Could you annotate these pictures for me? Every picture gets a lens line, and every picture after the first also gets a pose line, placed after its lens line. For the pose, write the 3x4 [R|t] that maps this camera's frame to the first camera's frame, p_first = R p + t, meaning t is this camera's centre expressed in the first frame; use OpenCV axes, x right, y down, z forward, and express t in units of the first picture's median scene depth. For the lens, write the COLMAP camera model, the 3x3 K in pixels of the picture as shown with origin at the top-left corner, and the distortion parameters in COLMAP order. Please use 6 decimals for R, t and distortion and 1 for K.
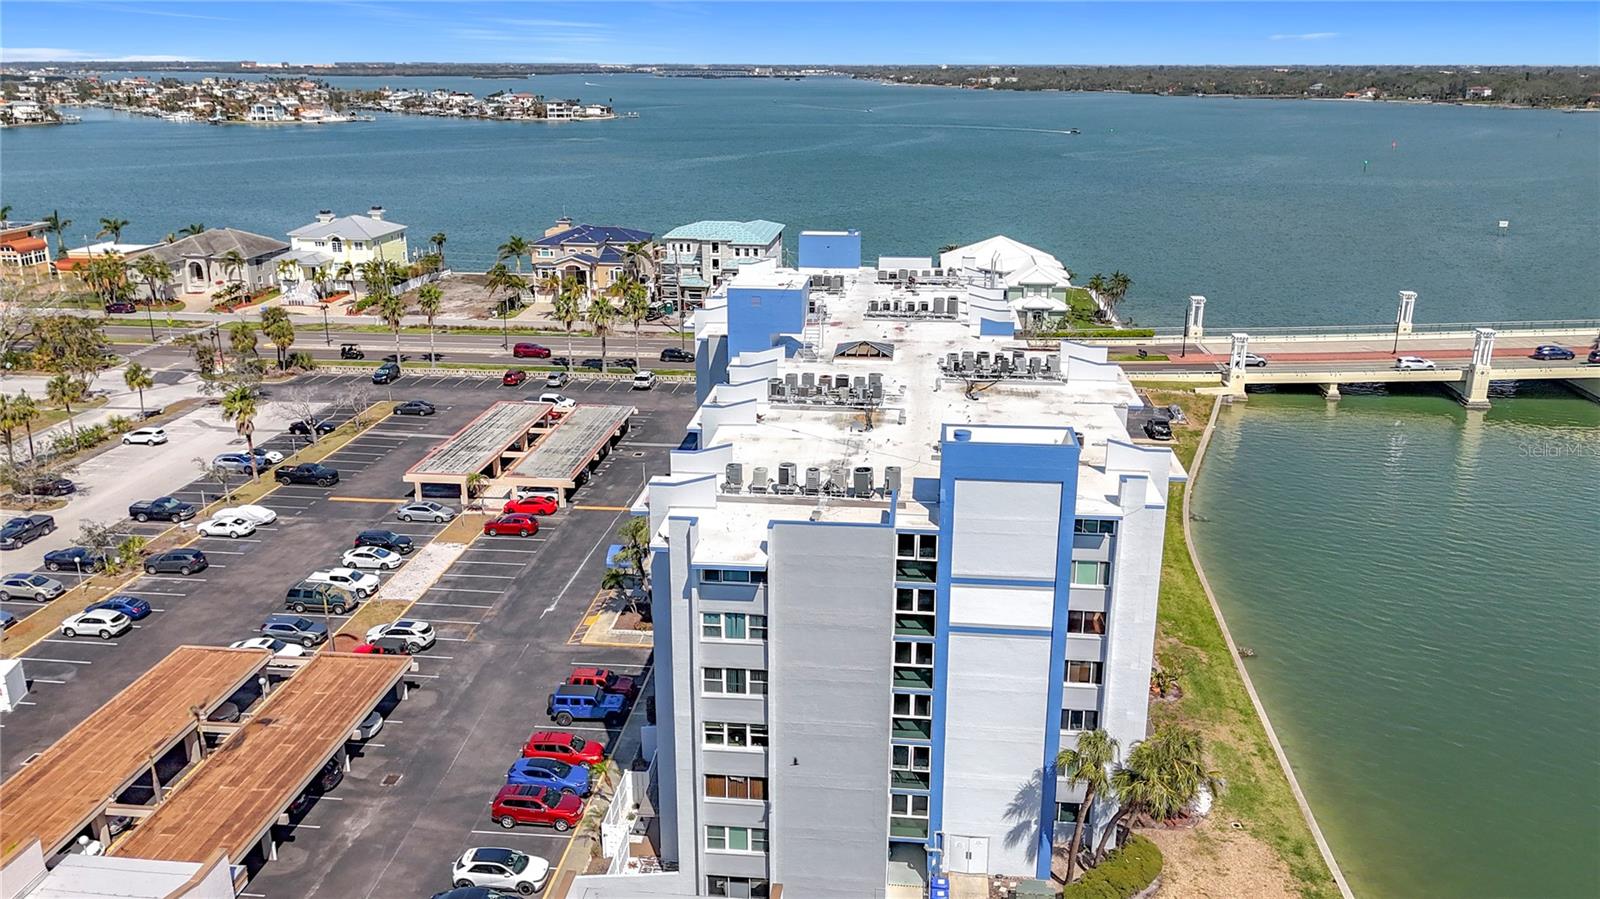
lens RADIAL K [[1226.3, 0, 798.7], [0, 1226.3, 452.6], [0, 0, 1]] dist [0.074482, -0.138383]
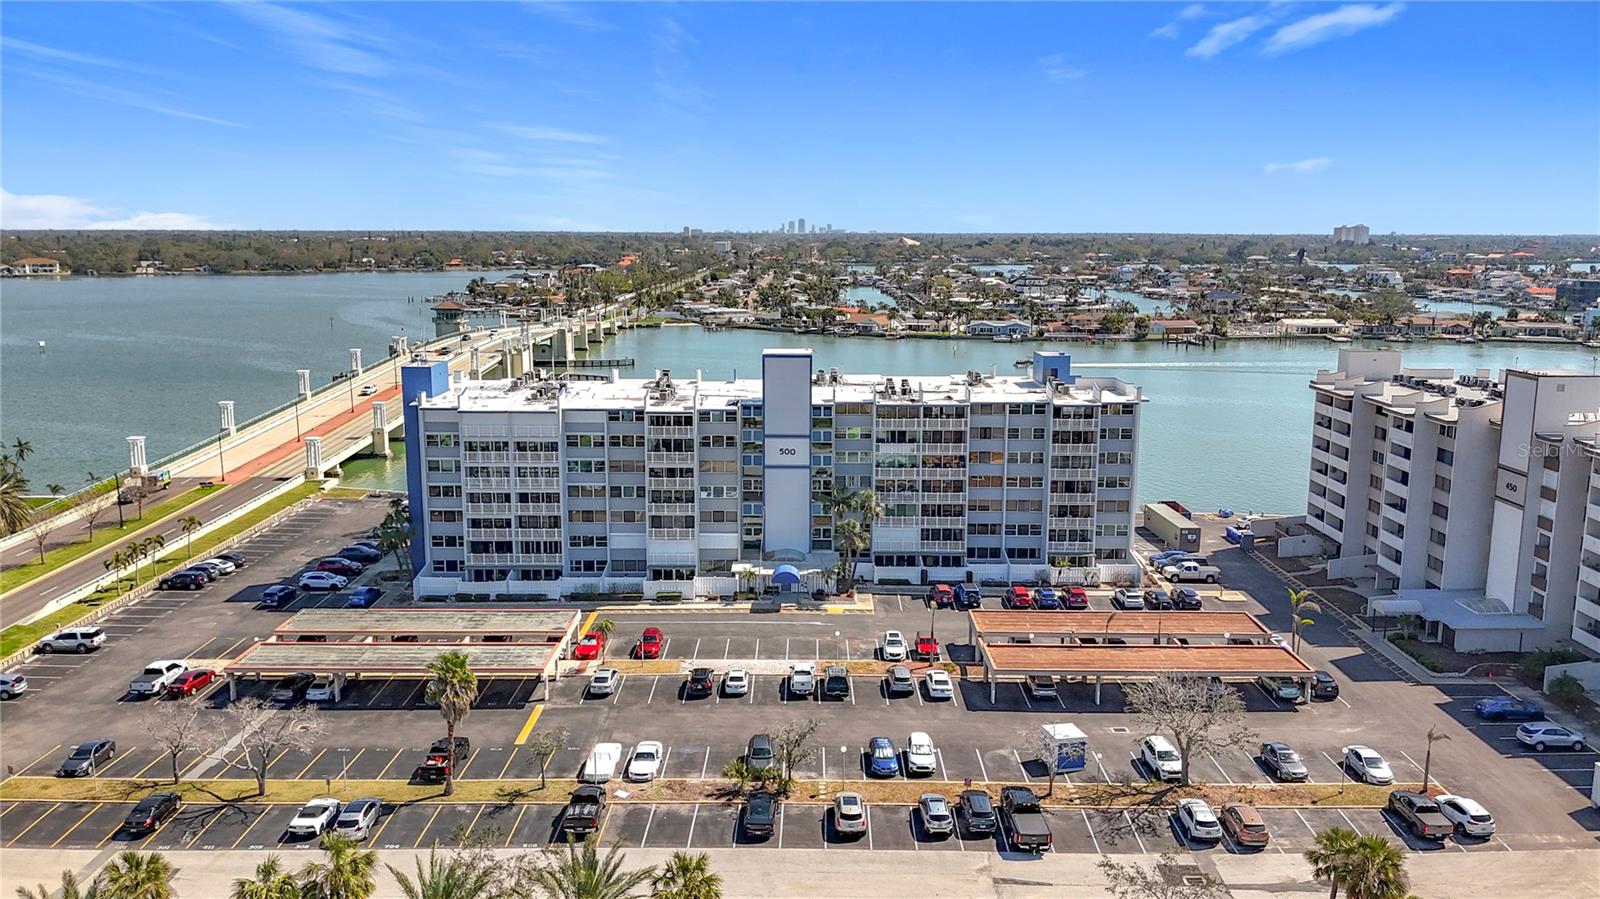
lens RADIAL K [[1226.3, 0, 798.7], [0, 1226.3, 452.6], [0, 0, 1]] dist [0.074482, -0.138383]
pose [[-0.097805, -0.177201, 0.979303, -0.744861], [0.297806, 0.933720, 0.198695, -0.156572], [-0.949603, 0.311075, -0.038551, 0.532076]]
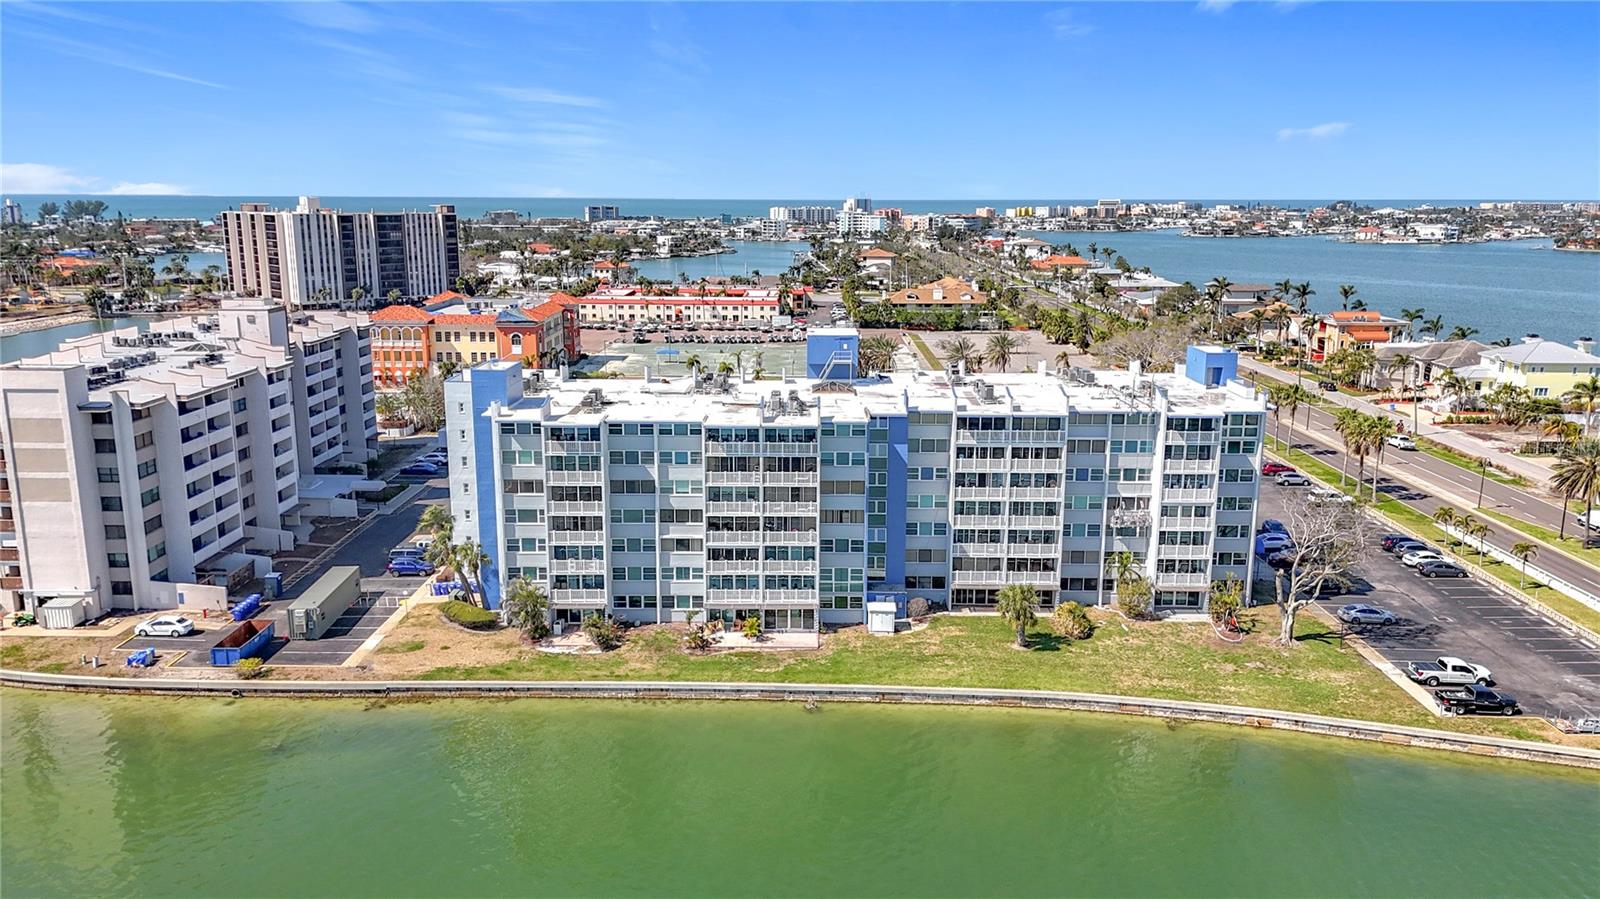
lens RADIAL K [[1186.6, 0, 803.7], [0, 1186.6, 446.6], [0, 0, 1]] dist [0.085881, -0.117942]
pose [[0.099959, 0.204156, -0.973822, 0.680109], [-0.304225, 0.938123, 0.165445, -0.115797], [0.947341, 0.279723, 0.155883, 0.384996]]
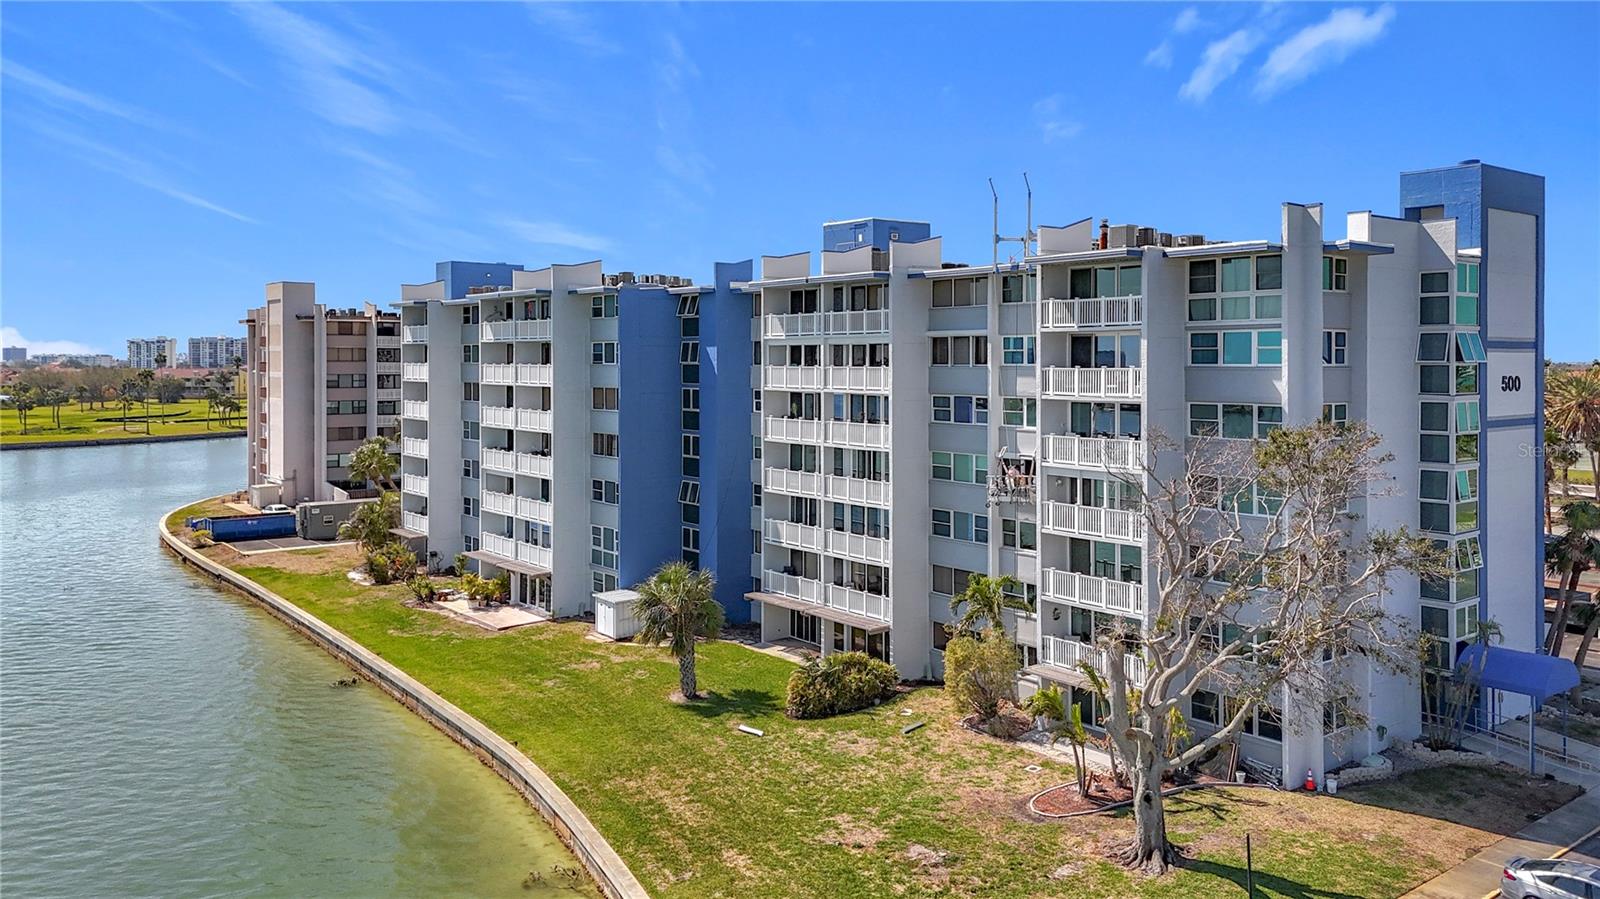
lens RADIAL K [[1205.2, 0, 806.4], [0, 1205.2, 374.3], [0, 0, 1]] dist [0.035620, -0.003547]
pose [[-0.713825, 0.007823, -0.700281, 0.333422], [-0.212199, 0.950515, 0.226922, -0.113085], [0.667402, 0.310581, -0.676841, 0.805754]]
